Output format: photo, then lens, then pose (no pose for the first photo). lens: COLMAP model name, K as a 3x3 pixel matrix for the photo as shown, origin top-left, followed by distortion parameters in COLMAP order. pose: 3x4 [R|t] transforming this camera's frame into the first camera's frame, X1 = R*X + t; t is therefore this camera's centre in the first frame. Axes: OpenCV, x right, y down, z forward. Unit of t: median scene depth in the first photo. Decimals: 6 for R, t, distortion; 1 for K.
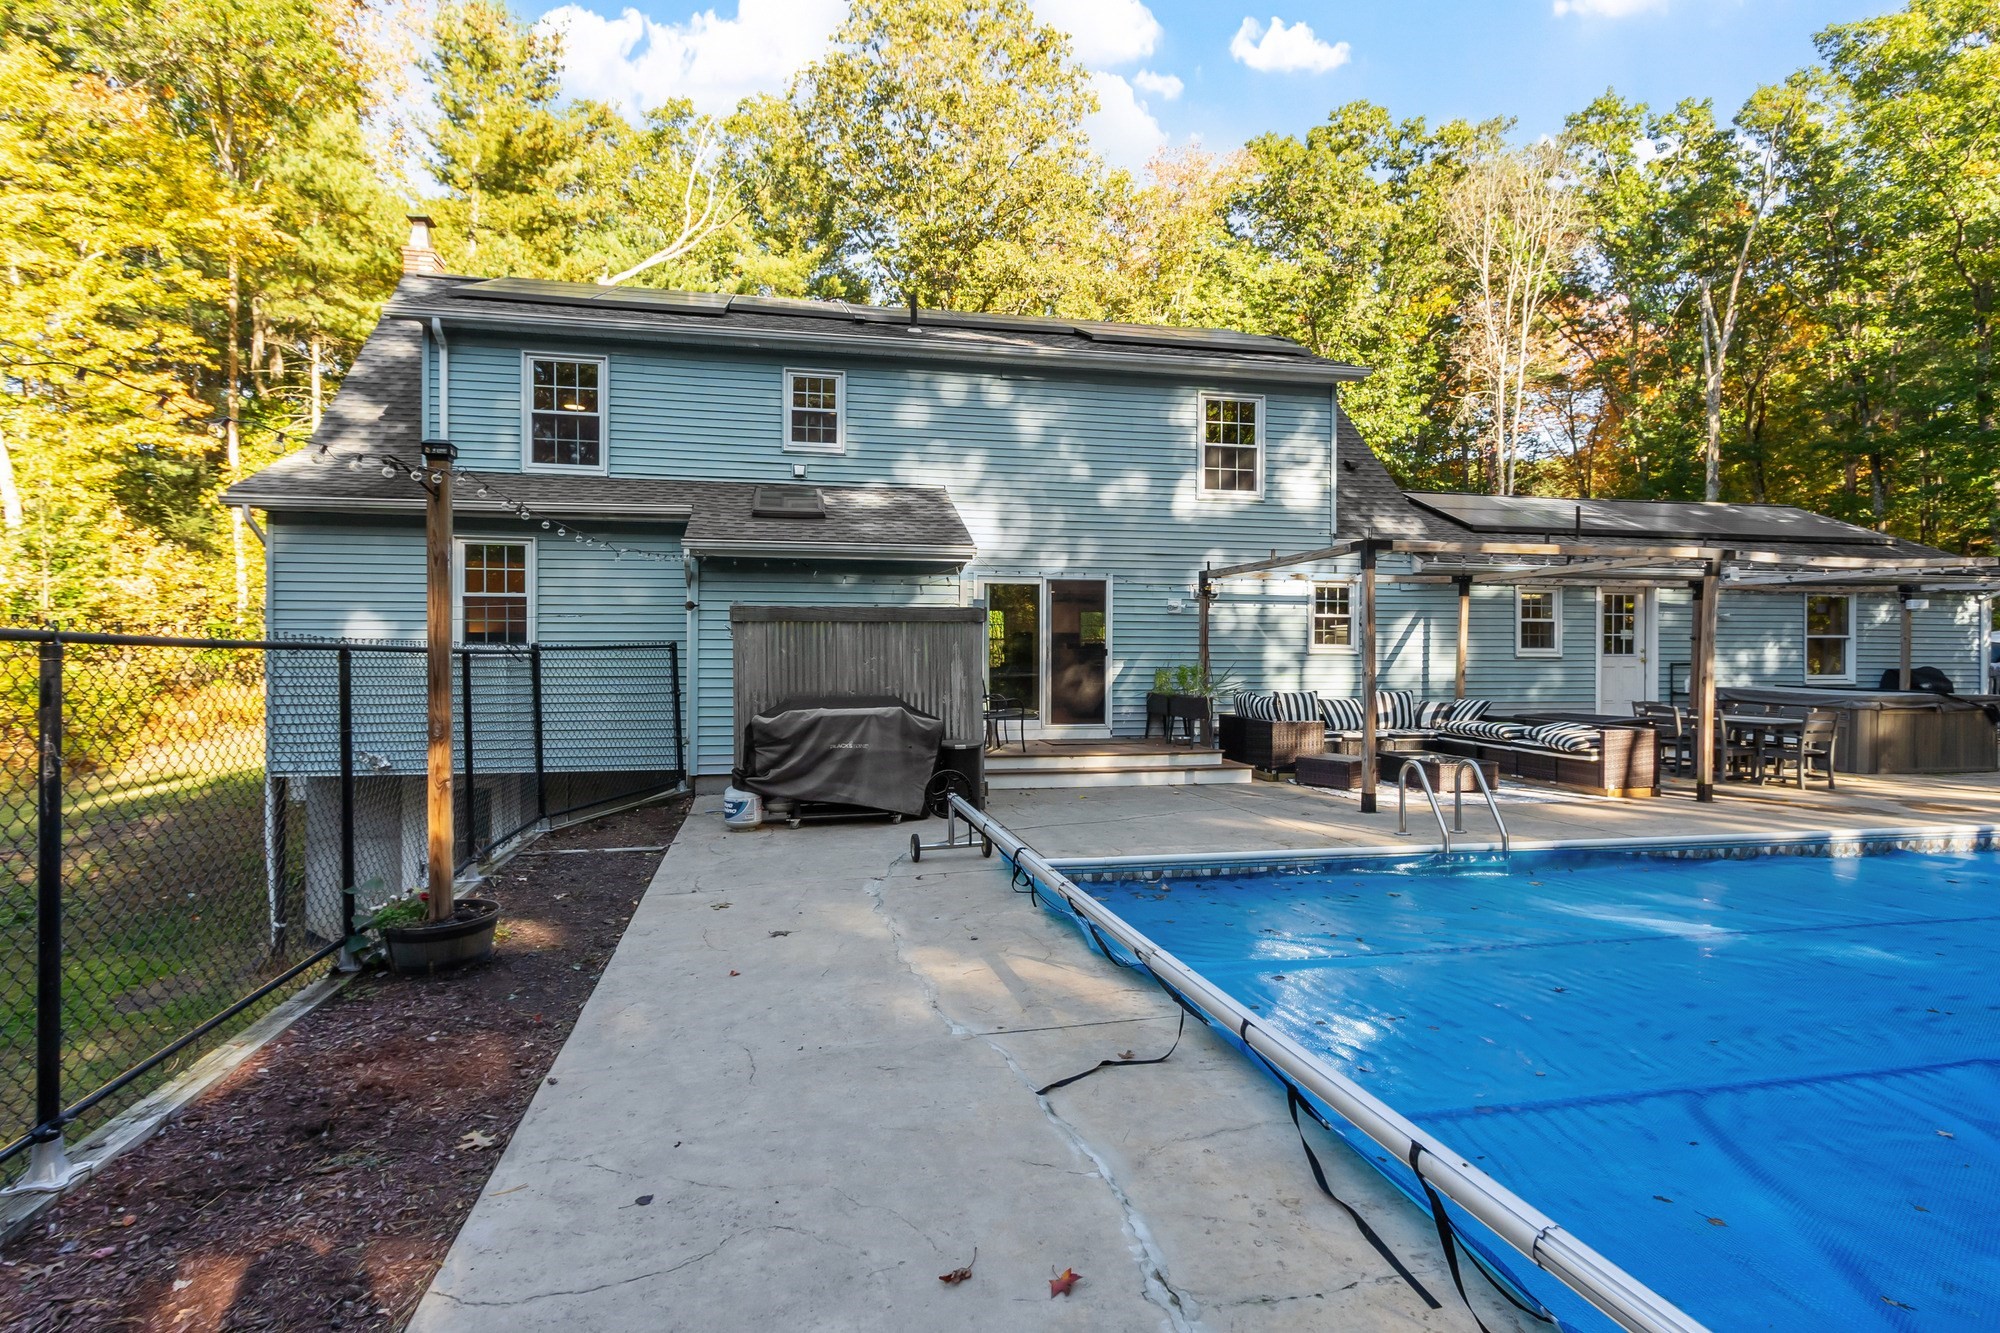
lens RADIAL K [[1045.8, 0, 868.6], [0, 1045.8, 682.7], [0, 0, 1]] dist [0.005406, -0.001888]
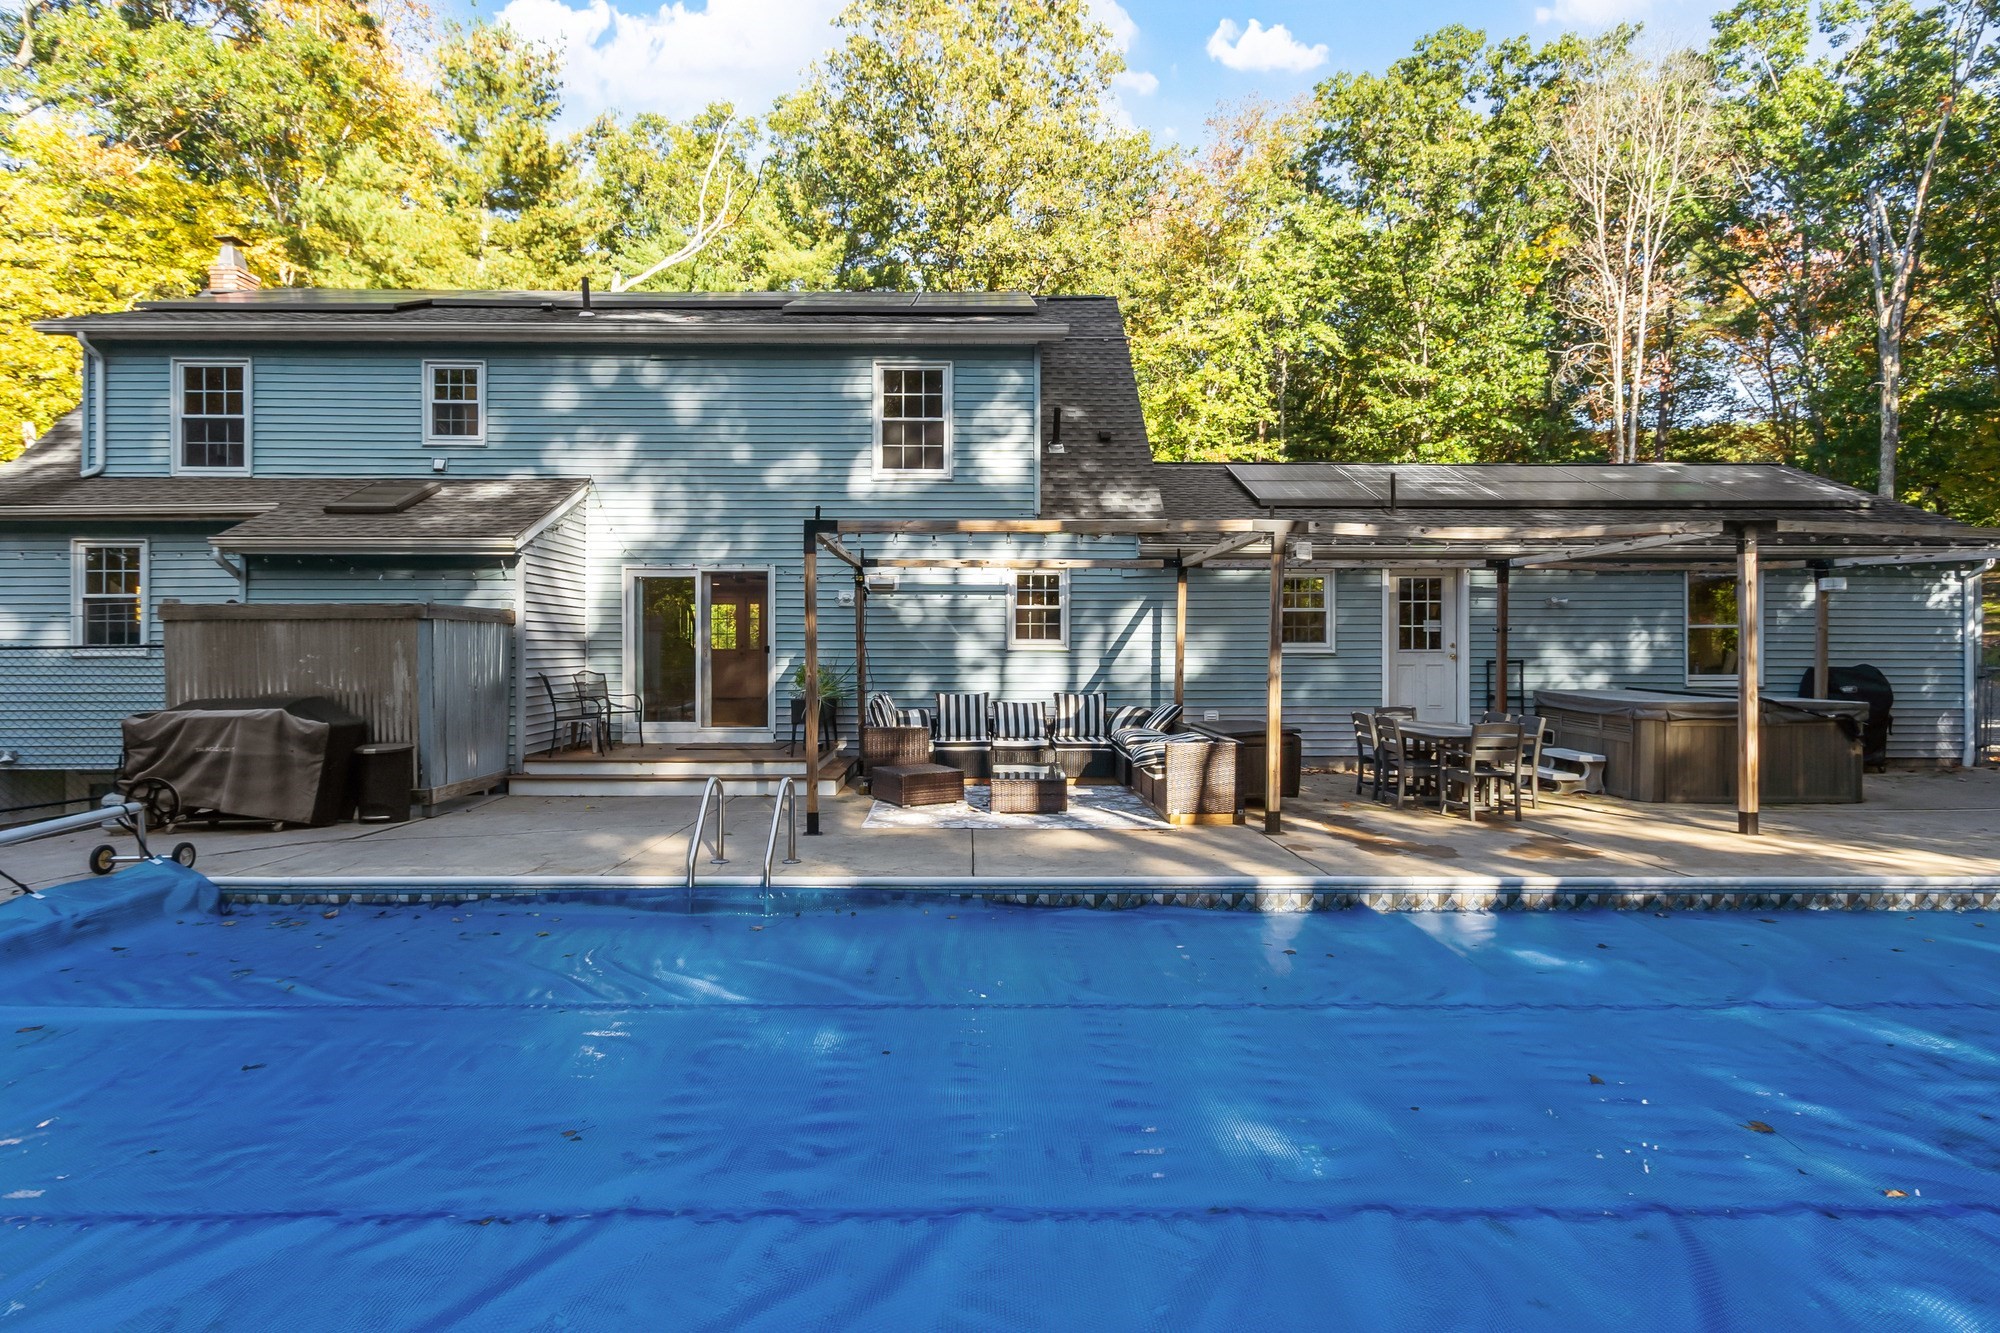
lens RADIAL K [[1045.8, 0, 998.8], [0, 1045.8, 667.0], [0, 0, 1]] dist [0.005406, -0.001888]
pose [[0.981209, 0.000097, -0.192948, 0.579043], [-0.002065, 0.999948, -0.009998, -0.004400], [0.192937, 0.010209, 0.981158, 0.130423]]
